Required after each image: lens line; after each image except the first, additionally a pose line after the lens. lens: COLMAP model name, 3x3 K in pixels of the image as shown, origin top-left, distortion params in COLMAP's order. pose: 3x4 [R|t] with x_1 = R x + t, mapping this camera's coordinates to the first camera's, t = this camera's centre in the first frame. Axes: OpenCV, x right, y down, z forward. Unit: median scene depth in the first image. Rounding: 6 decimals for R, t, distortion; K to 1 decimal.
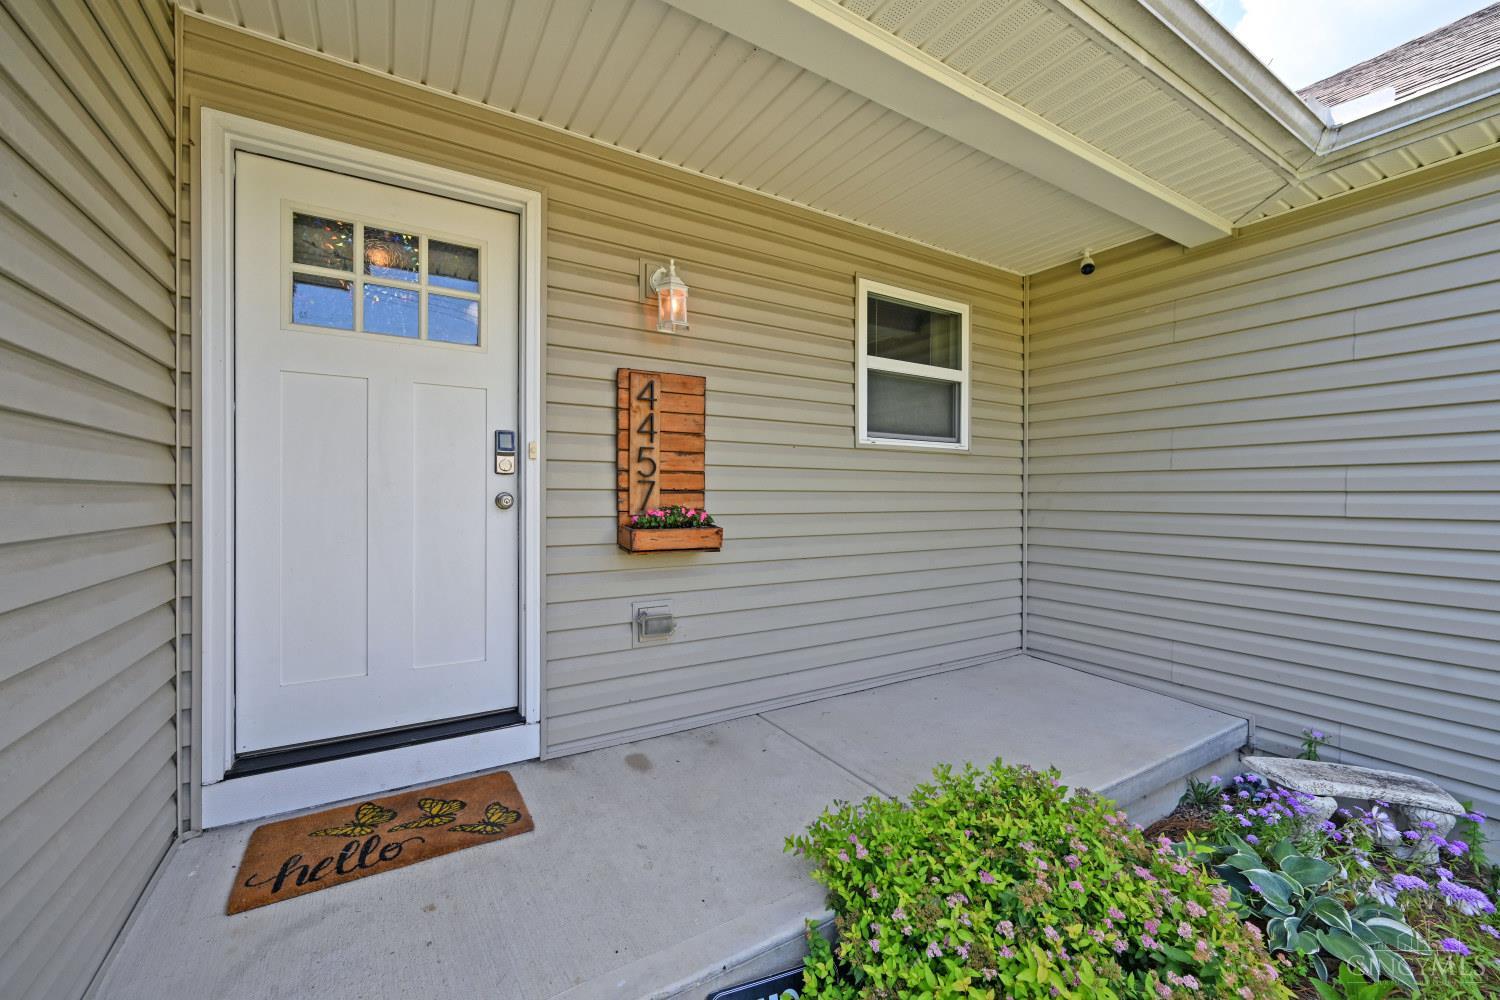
lens RADIAL K [[603.8, 0, 753.1], [0, 603.8, 500.3], [0, 0, 1]] dist [-0.007048, 0.002757]
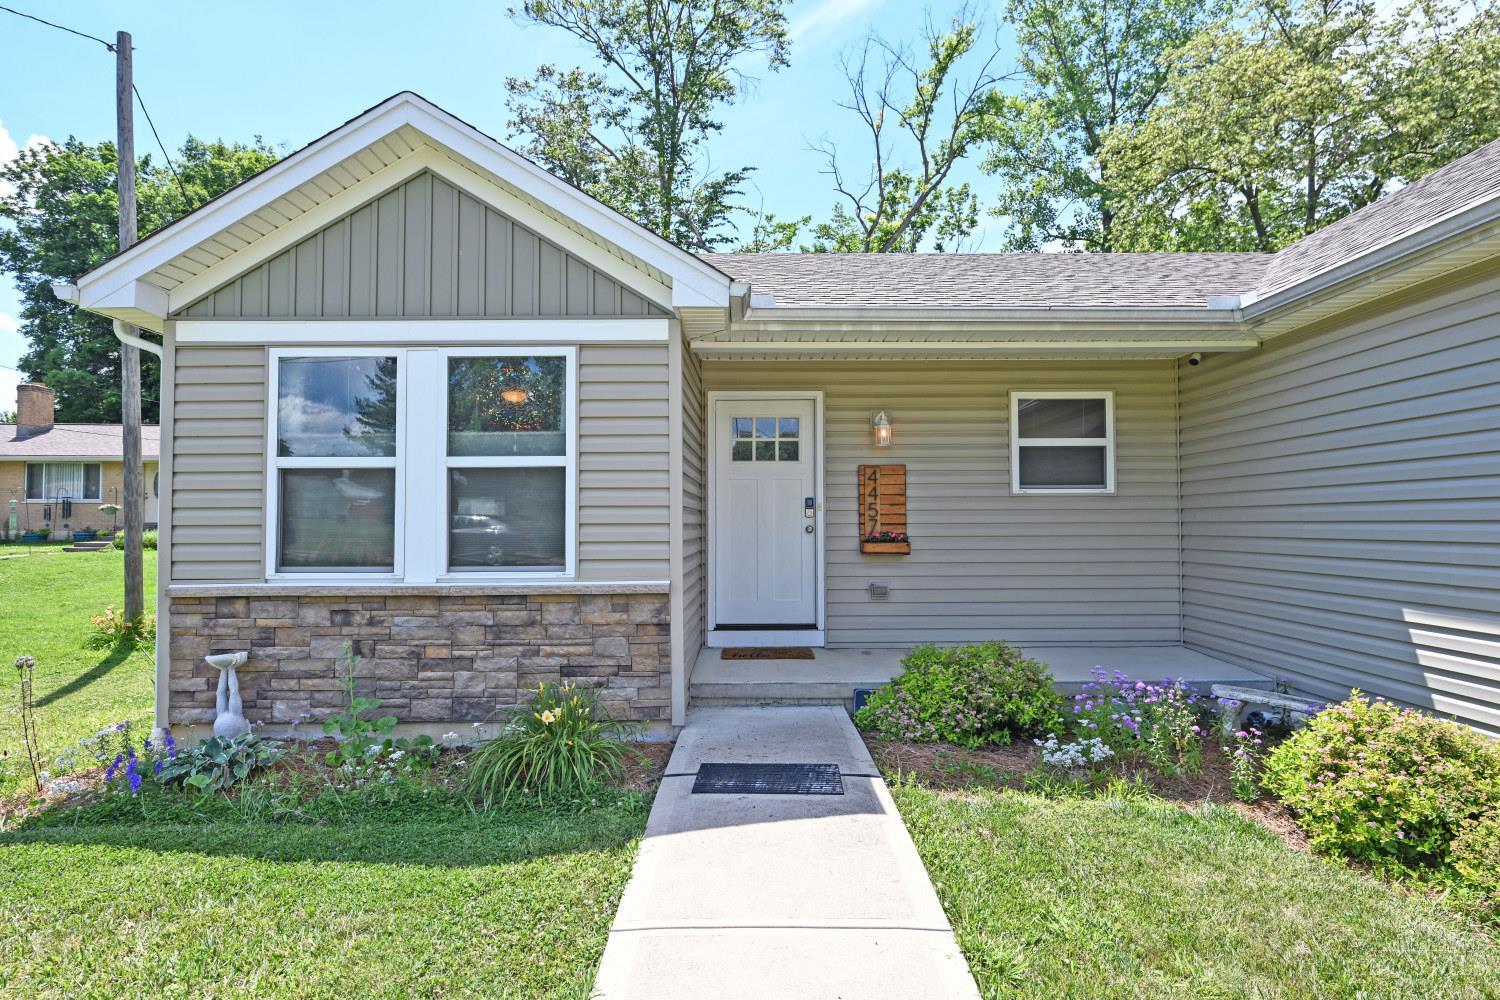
lens RADIAL K [[777.1, 0, 749.2], [0, 777.1, 503.8], [0, 0, 1]] dist [0.002091, 0.000301]
pose [[0.857271, -0.018994, -0.514514, 0.808470], [0.002416, 0.999457, -0.032871, 0.000862], [0.514859, 0.026936, 0.856852, -1.453397]]
